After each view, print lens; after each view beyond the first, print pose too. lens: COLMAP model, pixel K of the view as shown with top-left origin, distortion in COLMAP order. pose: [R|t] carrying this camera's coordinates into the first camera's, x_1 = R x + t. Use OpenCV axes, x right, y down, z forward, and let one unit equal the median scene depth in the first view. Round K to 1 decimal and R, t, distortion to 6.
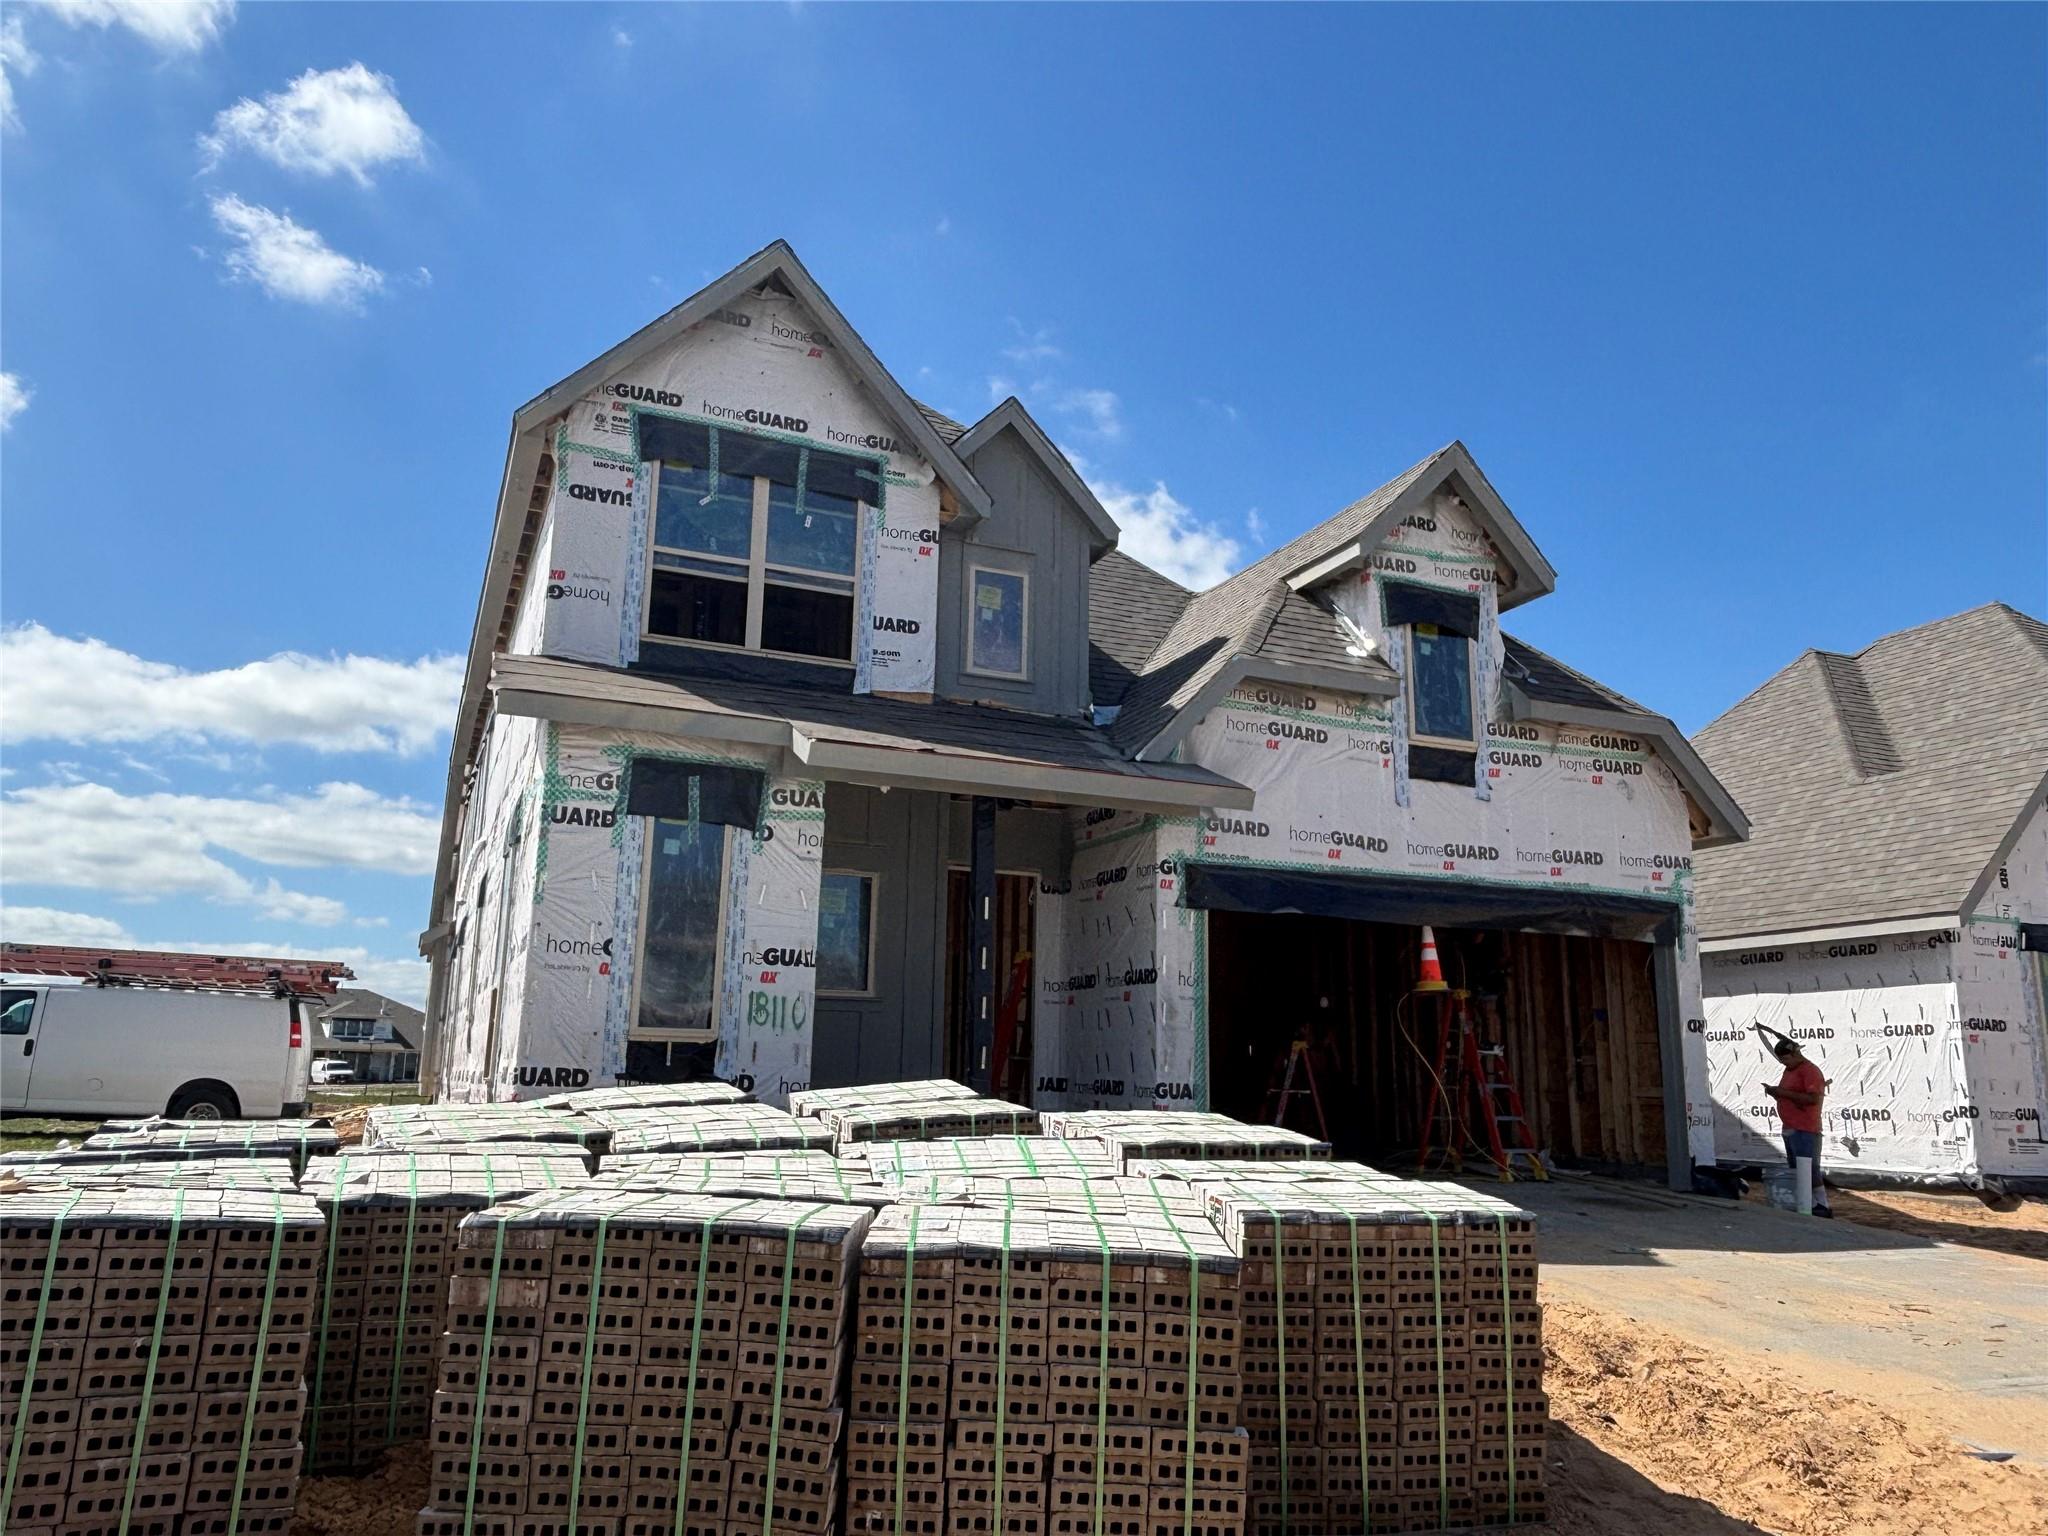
lens RADIAL K [[1423.8, 0, 1039.2], [0, 1423.8, 782.5], [0, 0, 1]] dist [0.026606, -0.002799]
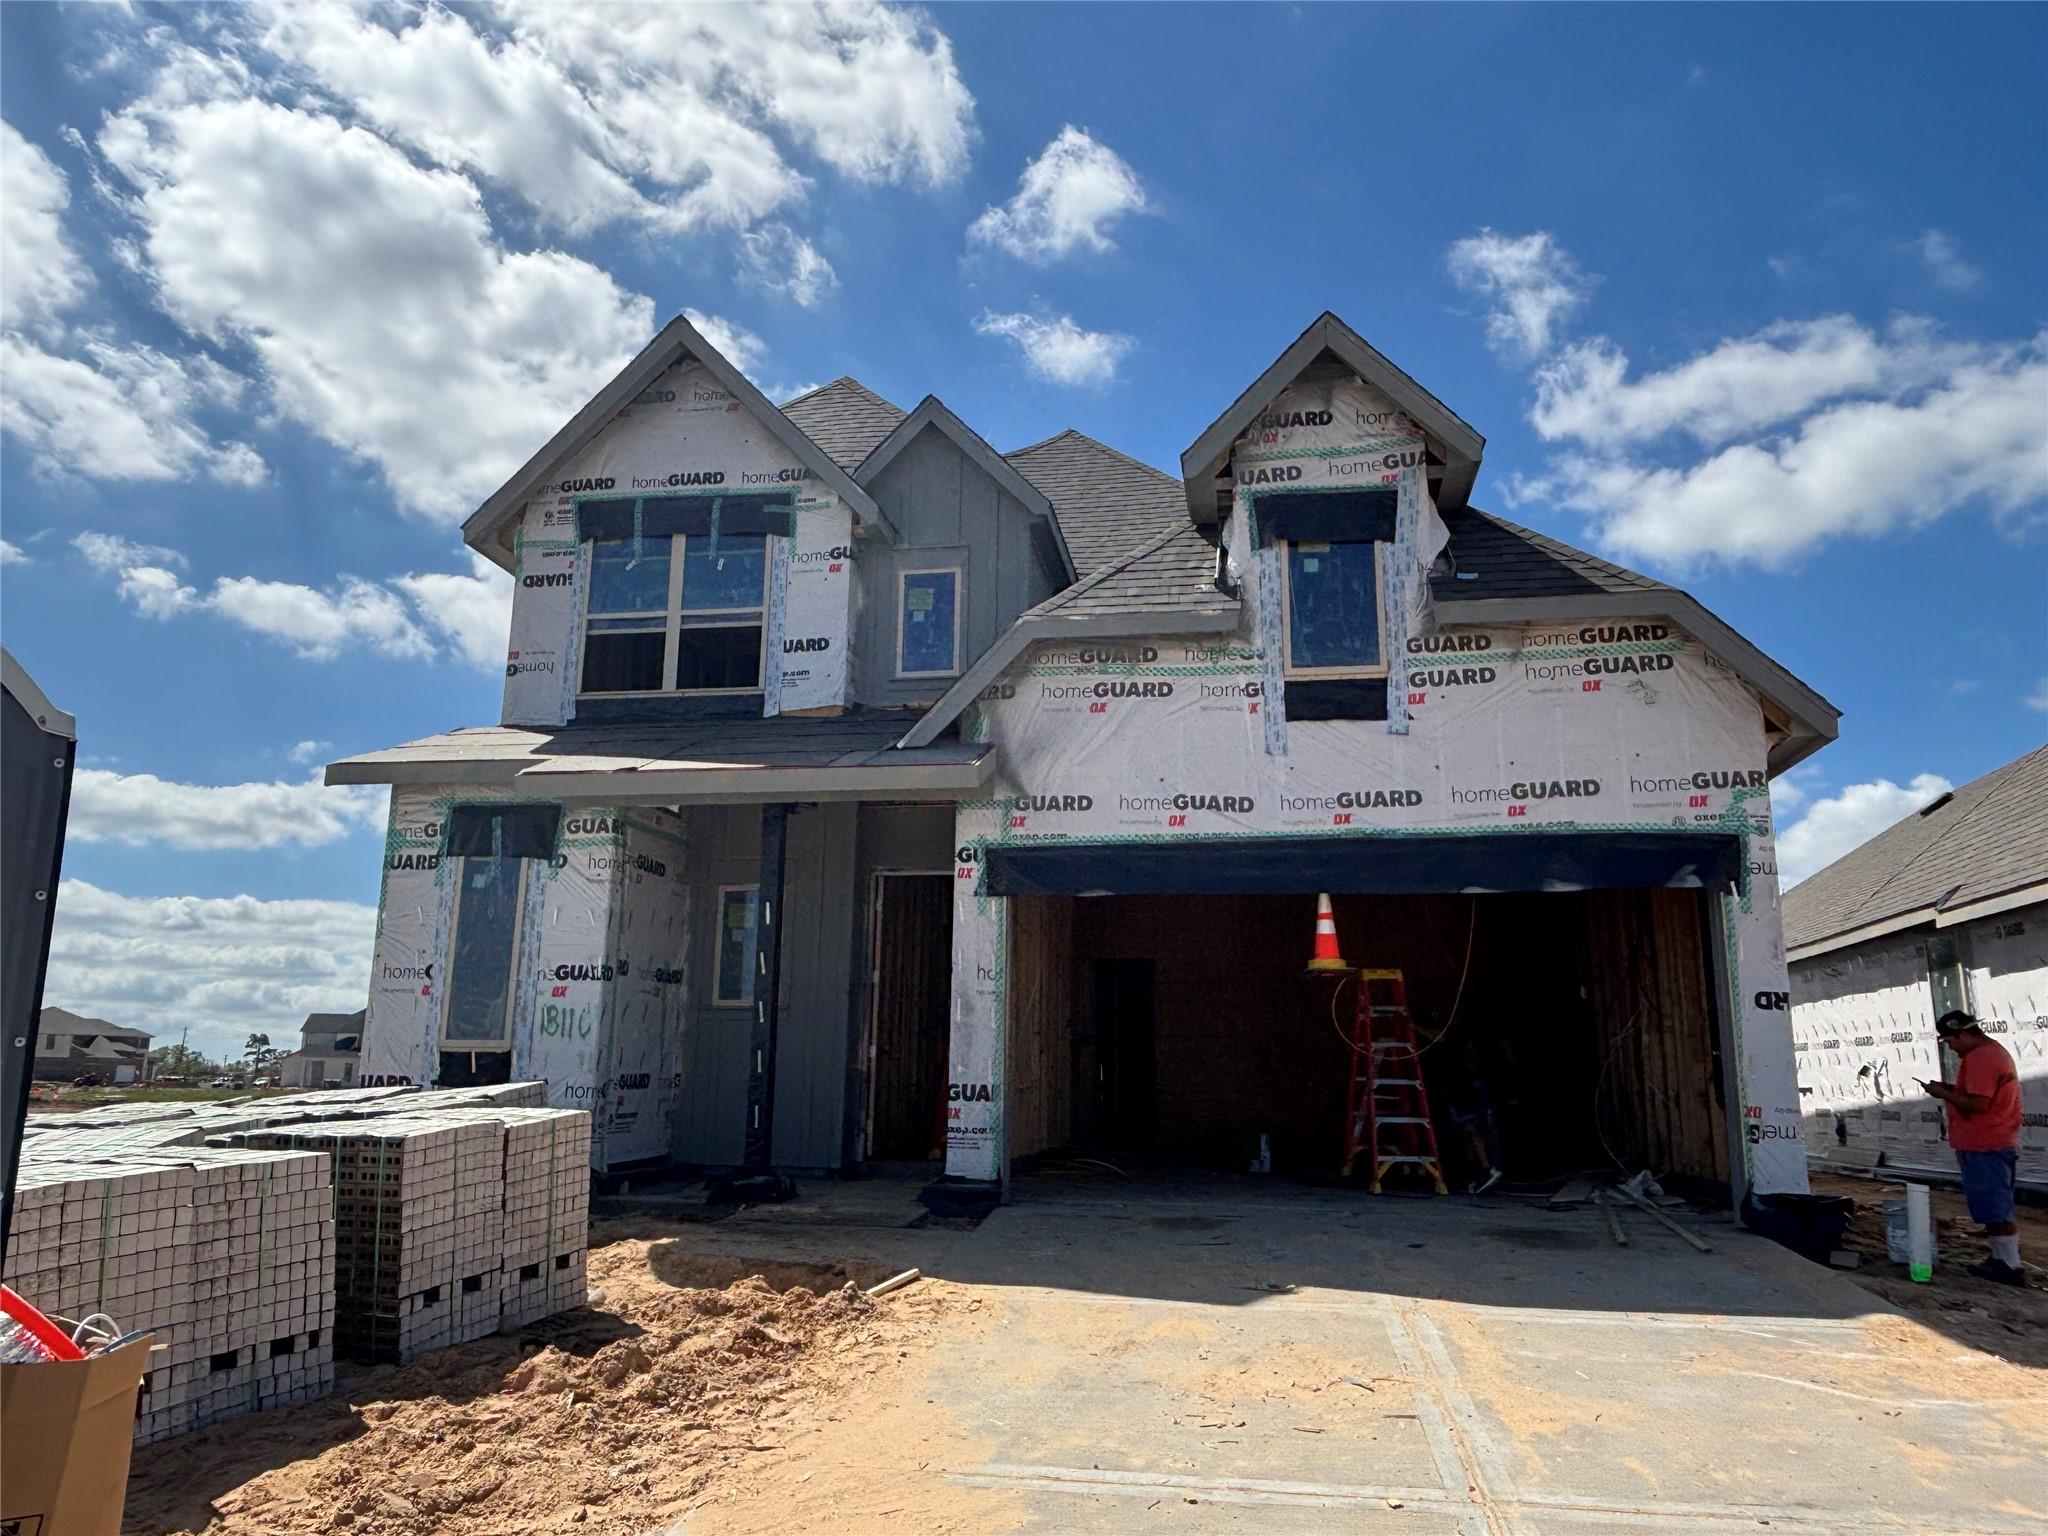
lens RADIAL K [[1423.8, 0, 1030.7], [0, 1423.8, 771.0], [0, 0, 1]] dist [0.026606, -0.002799]
pose [[0.846692, -0.123832, -0.517473, 0.576993], [0.114136, 0.992172, -0.050679, 0.052973], [0.519698, -0.016152, 0.854197, 0.202057]]
